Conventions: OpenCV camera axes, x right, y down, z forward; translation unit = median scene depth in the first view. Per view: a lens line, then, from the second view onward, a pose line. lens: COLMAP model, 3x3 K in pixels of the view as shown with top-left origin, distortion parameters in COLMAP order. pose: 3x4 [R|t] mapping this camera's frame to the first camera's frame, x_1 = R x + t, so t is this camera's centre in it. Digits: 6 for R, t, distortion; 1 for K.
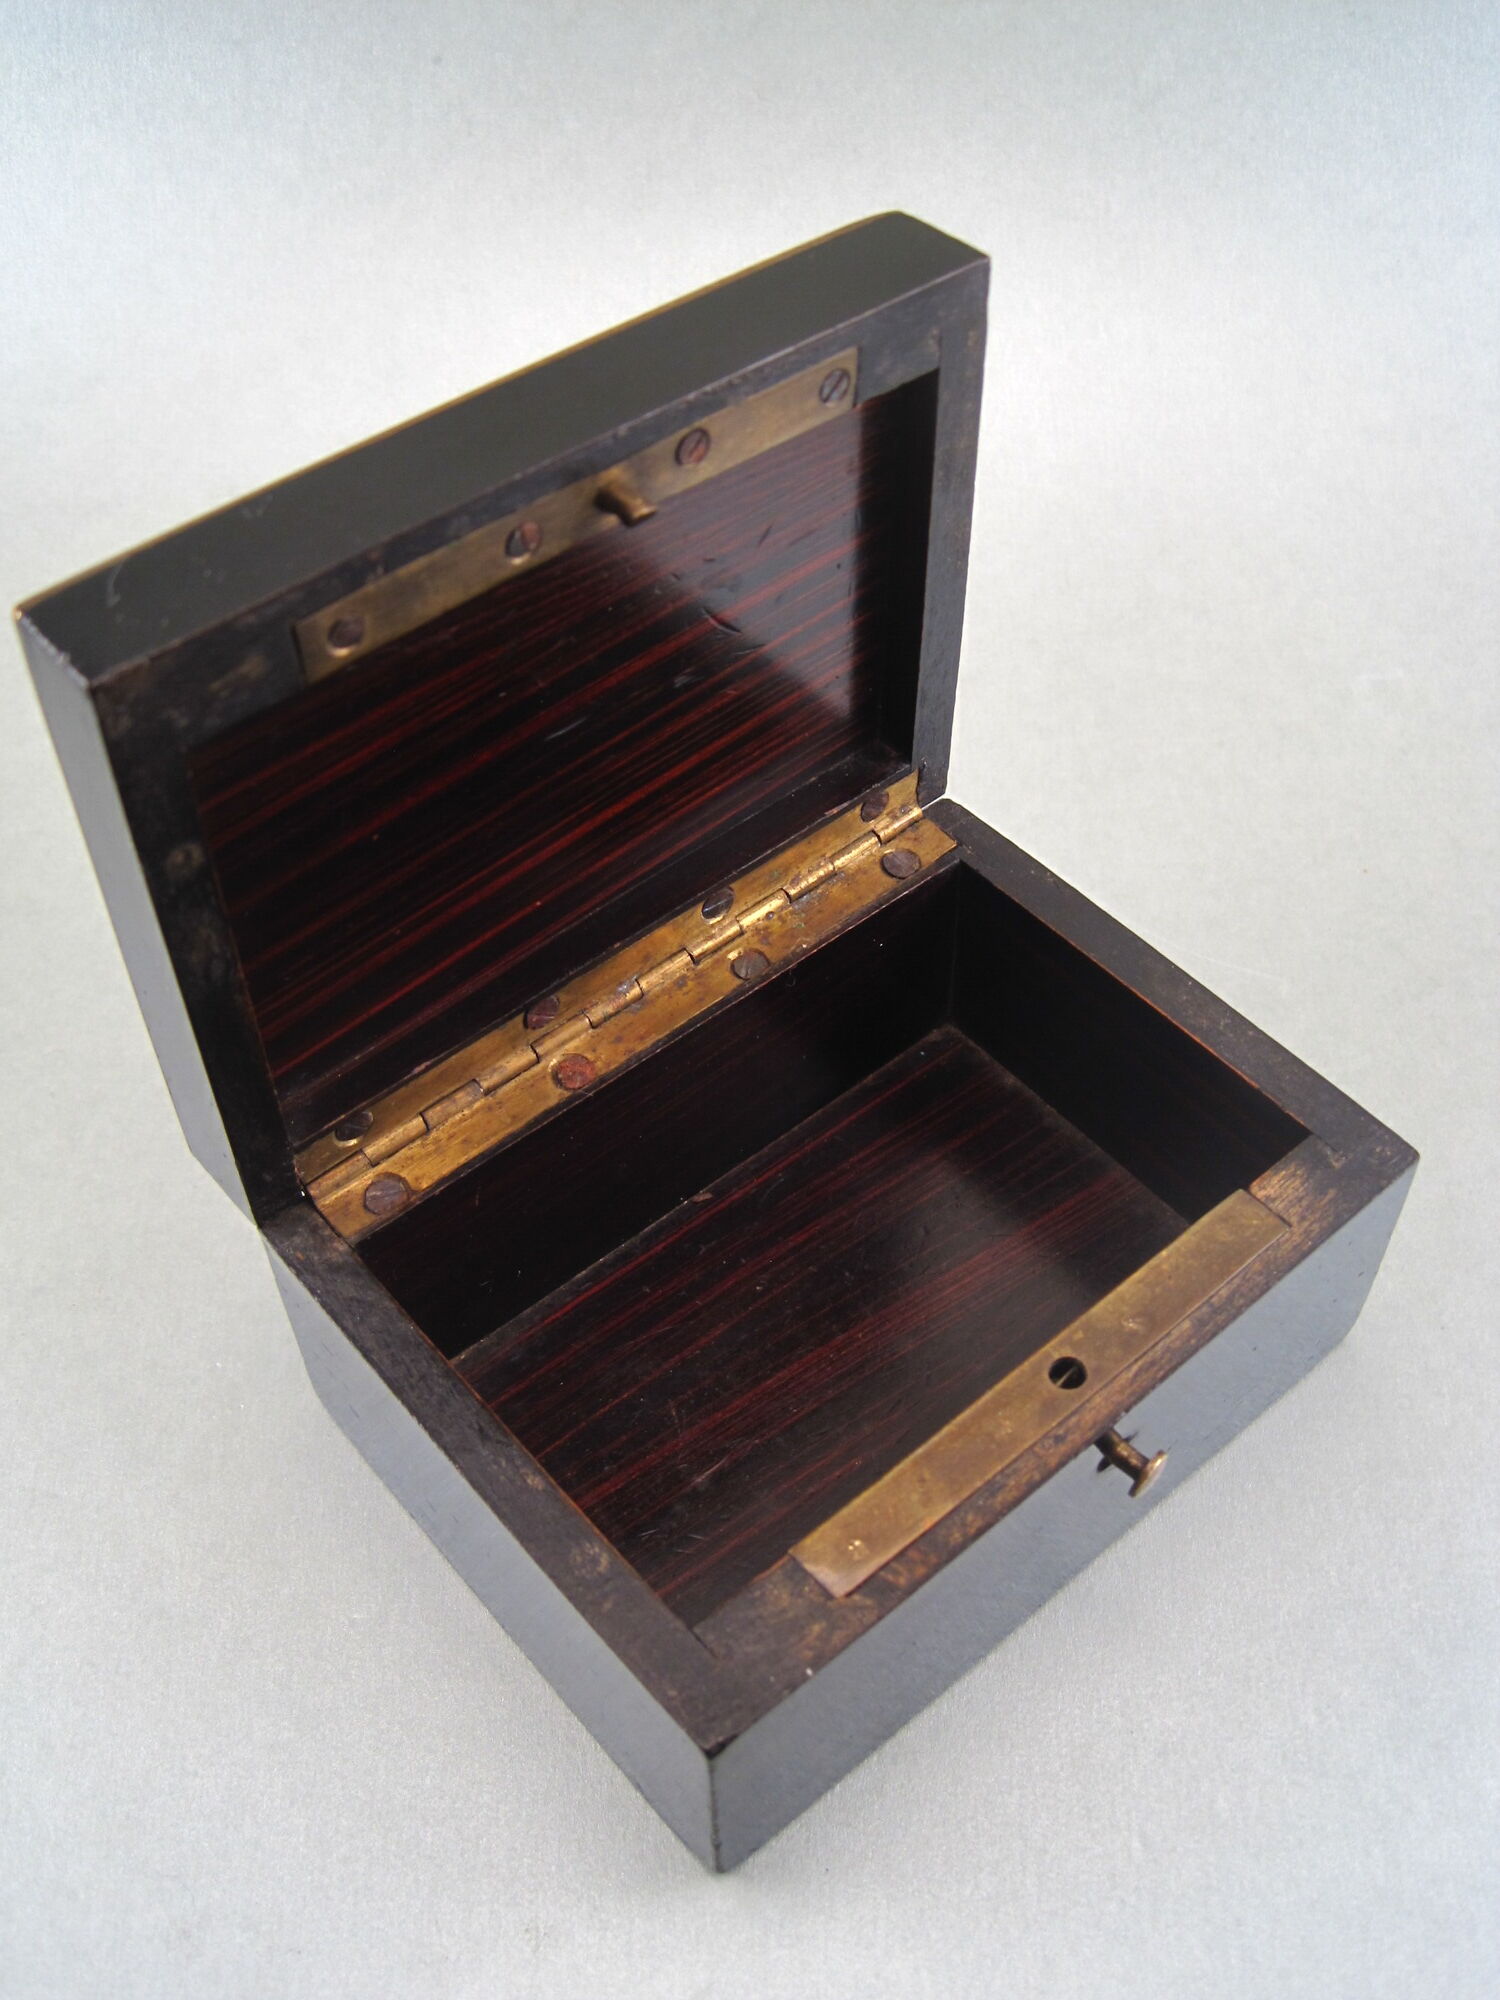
lens RADIAL K [[2049.0, 0, 750.0], [0, 2049.0, 1000.0], [0, 0, 1]] dist [-0.139541, 0.014884]
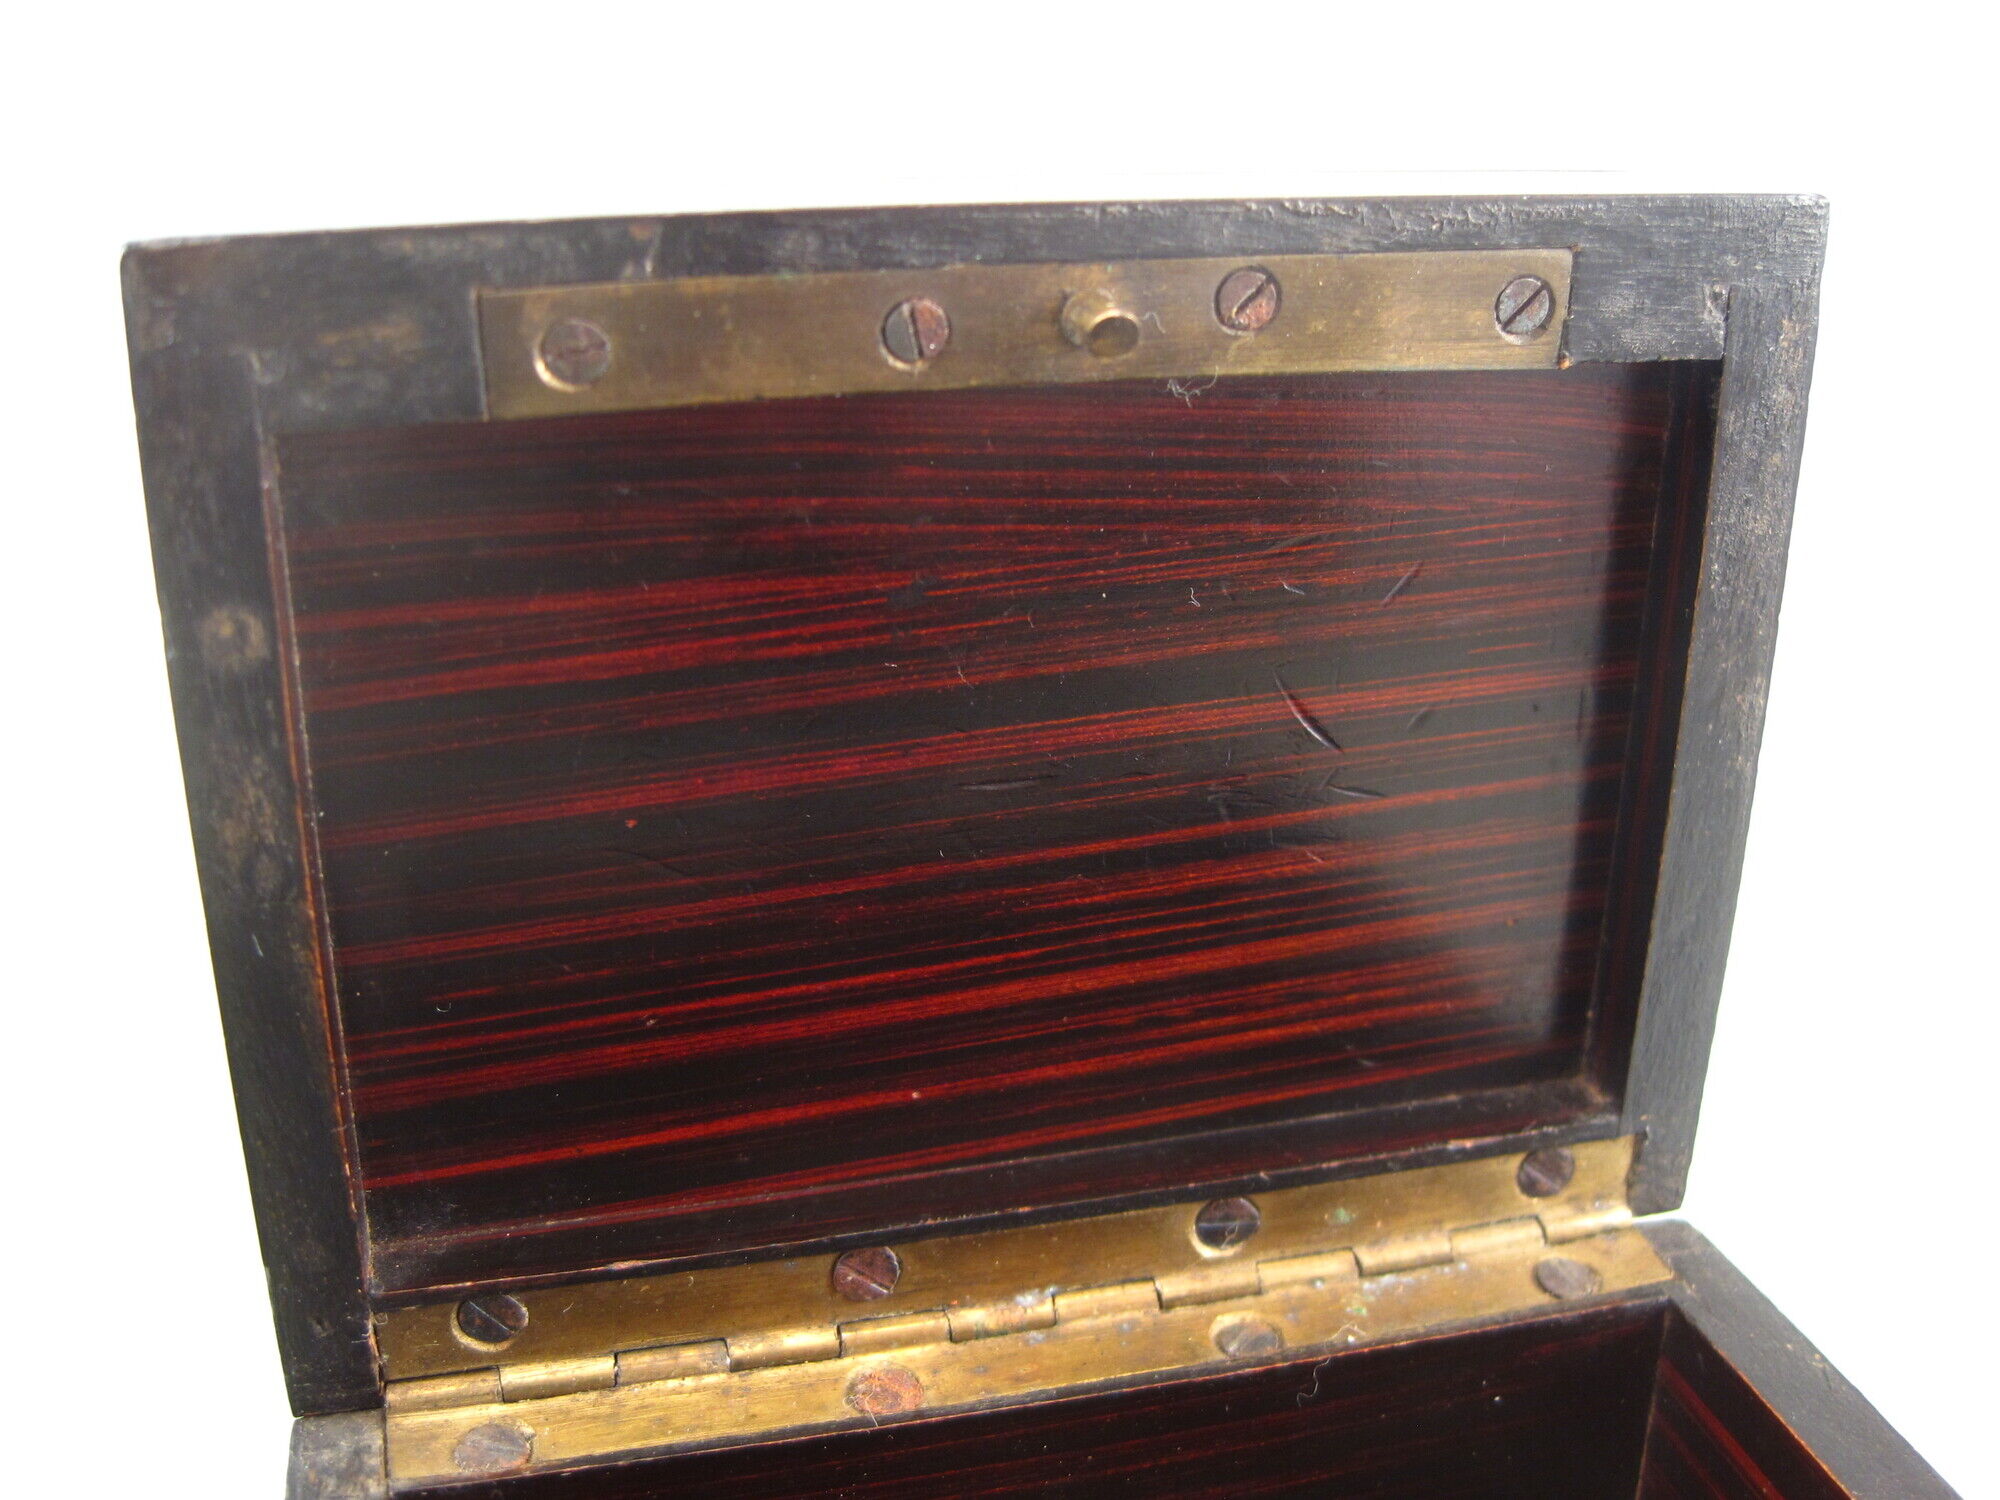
lens RADIAL K [[2049.0, 0, 972.3], [0, 2049.0, 744.8], [0, 0, 1]] dist [-0.139541, 0.014884]
pose [[0.891781, 0.174565, -0.417436, 0.152106], [-0.348128, 0.854030, -0.386574, 0.095908], [0.289021, 0.490060, 0.822379, 0.451224]]
